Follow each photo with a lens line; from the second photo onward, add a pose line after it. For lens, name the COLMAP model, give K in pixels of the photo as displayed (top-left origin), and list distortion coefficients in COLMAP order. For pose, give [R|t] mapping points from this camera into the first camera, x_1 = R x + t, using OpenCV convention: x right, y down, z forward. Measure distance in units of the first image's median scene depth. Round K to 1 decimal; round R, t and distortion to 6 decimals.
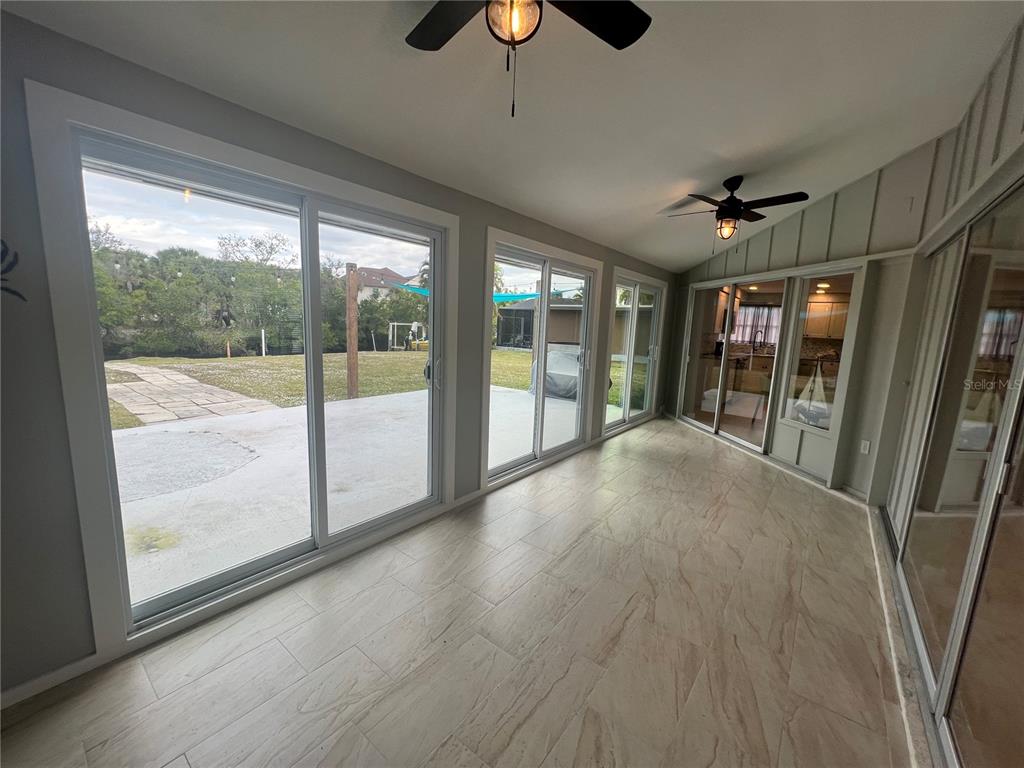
lens RADIAL K [[410.2, 0, 513.2], [0, 410.2, 385.2], [0, 0, 1]] dist [-0.005264, 0.001795]
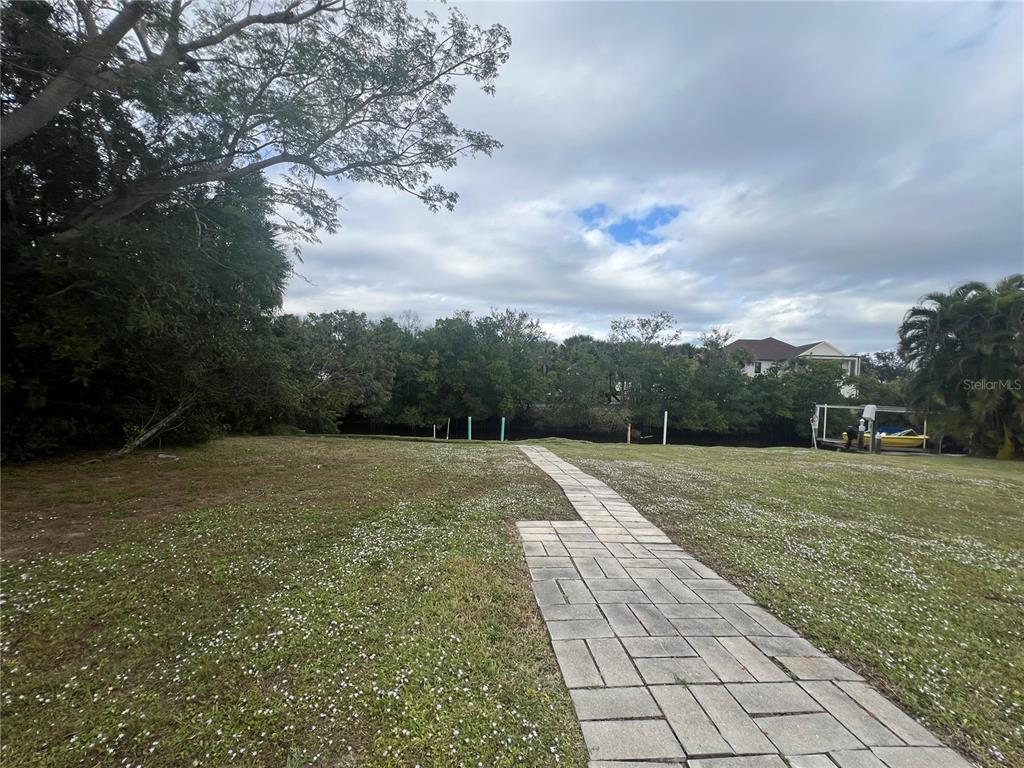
lens RADIAL K [[410.2, 0, 508.2], [0, 410.2, 384.5], [0, 0, 1]] dist [-0.005264, 0.001795]
pose [[0.683728, -0.010386, -0.729663, -0.620559], [-0.125433, 0.983344, -0.131533, -0.111743], [0.718876, 0.181457, 0.671037, 0.569990]]
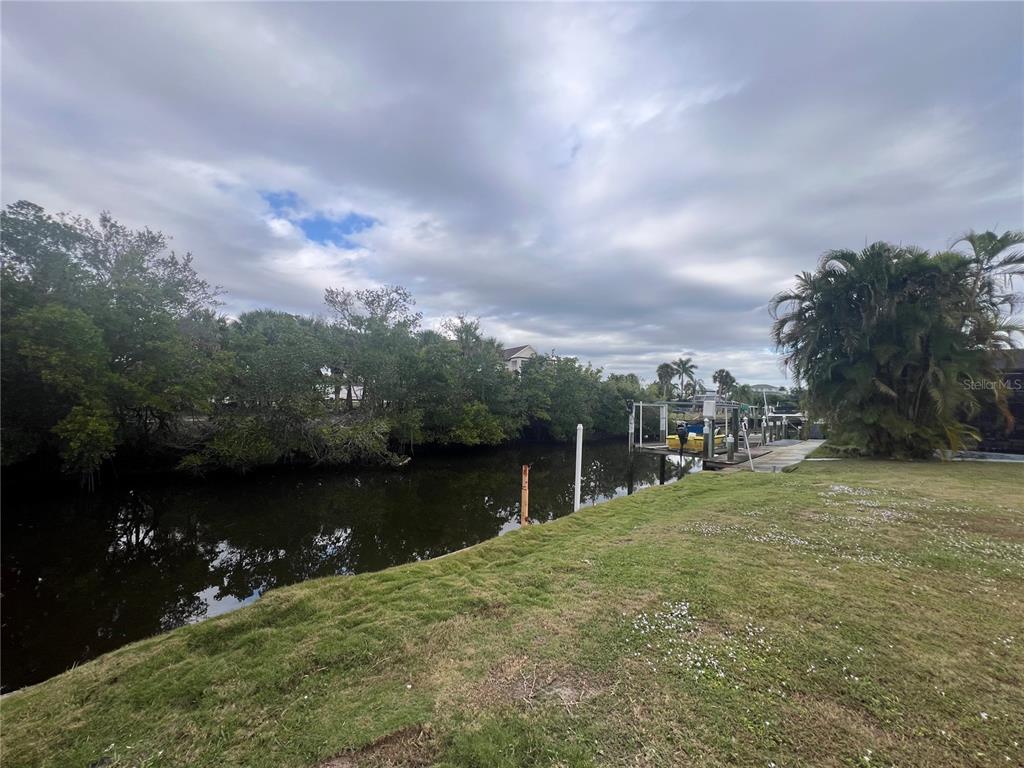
lens RADIAL K [[410.2, 0, 514.1], [0, 410.2, 384.1], [0, 0, 1]] dist [-0.005264, 0.001795]
pose [[0.995447, -0.014492, -0.094213, -1.711942], [-0.004056, 0.981040, -0.193761, -0.283703], [0.095234, 0.193261, 0.976515, 1.810427]]
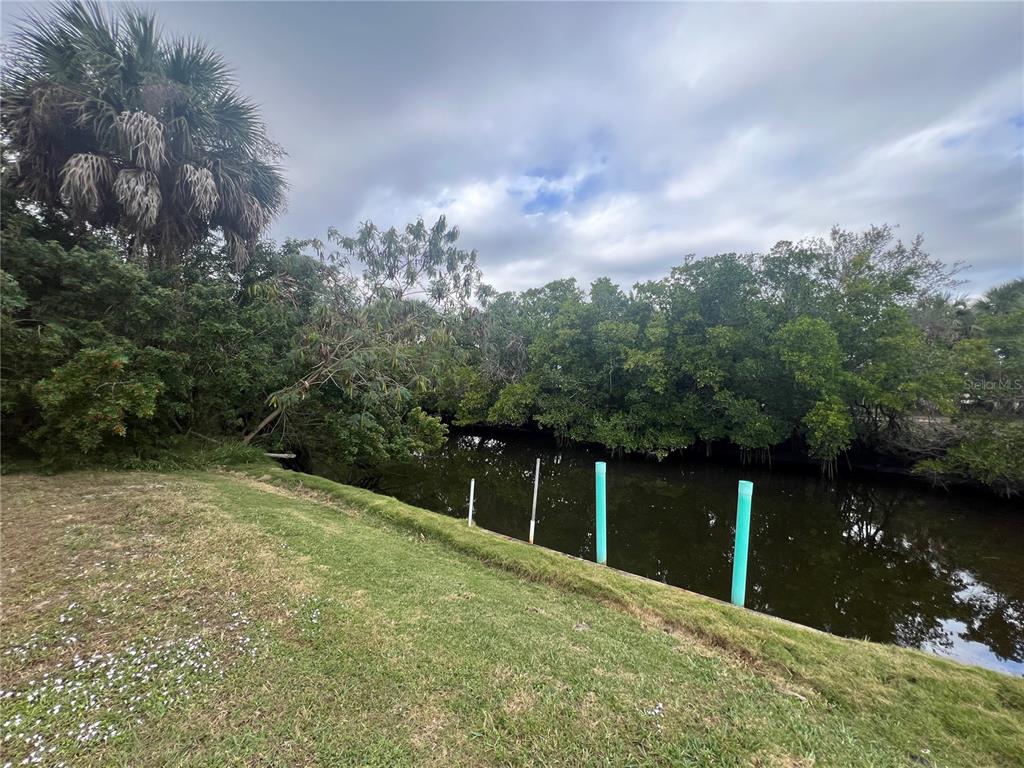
lens RADIAL K [[410.2, 0, 509.3], [0, 410.2, 383.5], [0, 0, 1]] dist [-0.005264, 0.001795]
pose [[0.051622, -0.023478, -0.998391, -1.777180], [-0.177108, 0.983662, -0.032289, -0.273850], [0.982837, 0.178490, 0.046621, 1.747980]]
